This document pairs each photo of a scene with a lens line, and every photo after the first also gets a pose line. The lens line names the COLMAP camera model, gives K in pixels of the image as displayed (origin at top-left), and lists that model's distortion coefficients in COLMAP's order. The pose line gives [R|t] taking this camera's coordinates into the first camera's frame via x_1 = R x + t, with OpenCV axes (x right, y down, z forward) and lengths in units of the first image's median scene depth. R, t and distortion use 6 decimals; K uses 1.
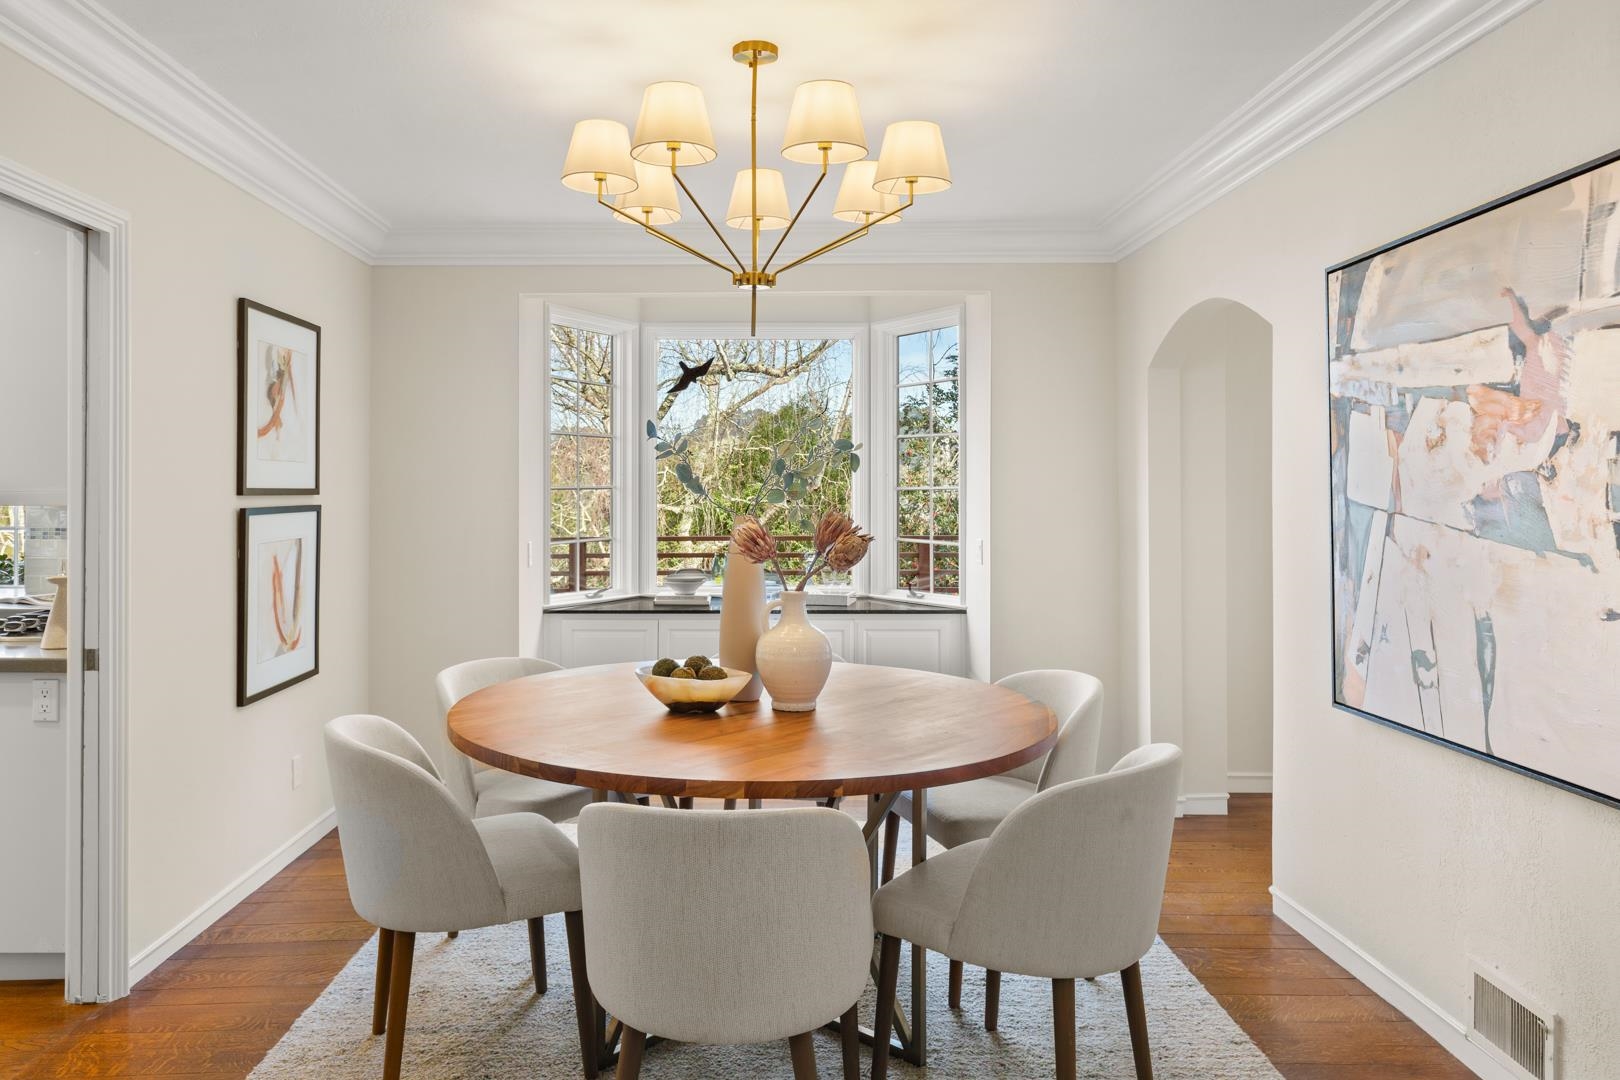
lens RADIAL K [[1098.8, 0, 805.2], [0, 1098.8, 487.5], [0, 0, 1]] dist [0.002064, 0.000239]
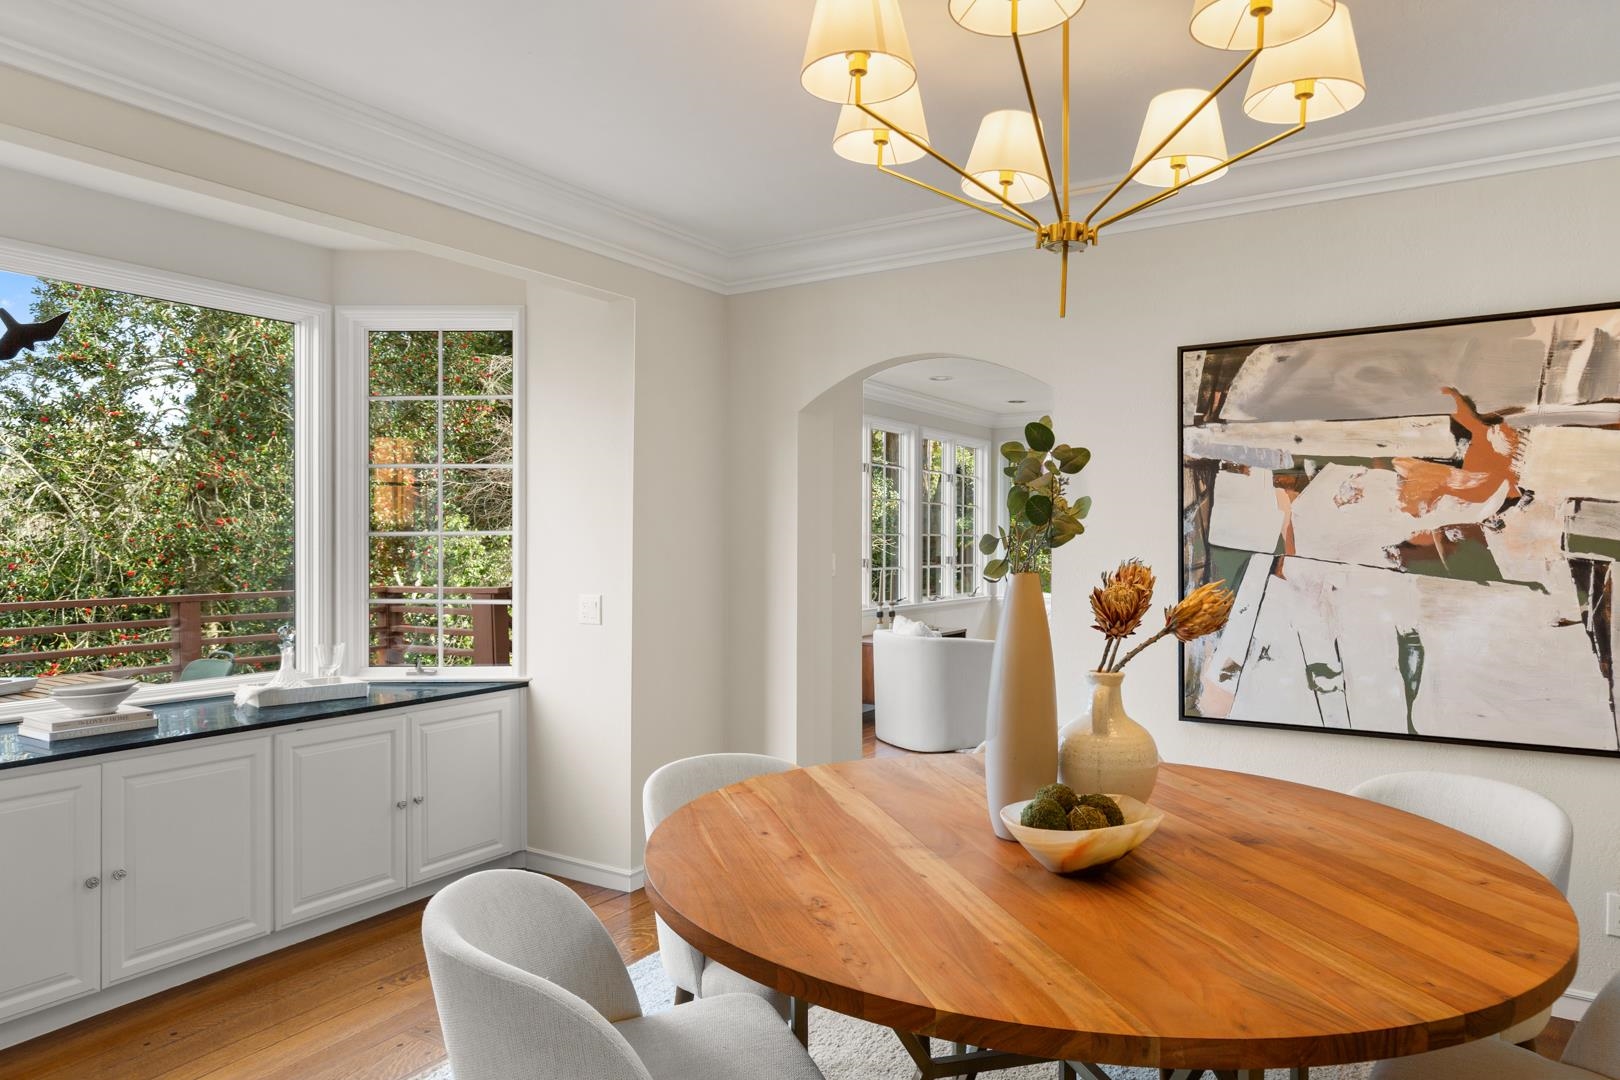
lens RADIAL K [[1001.3, 0, 820.9], [0, 1001.3, 544.6], [0, 0, 1]] dist [0.009012, -0.003812]
pose [[0.561846, -0.005861, 0.827221, -0.788714], [-0.003708, 0.999947, 0.009603, 0.002456], [-0.827234, -0.008463, 0.561794, 0.906678]]
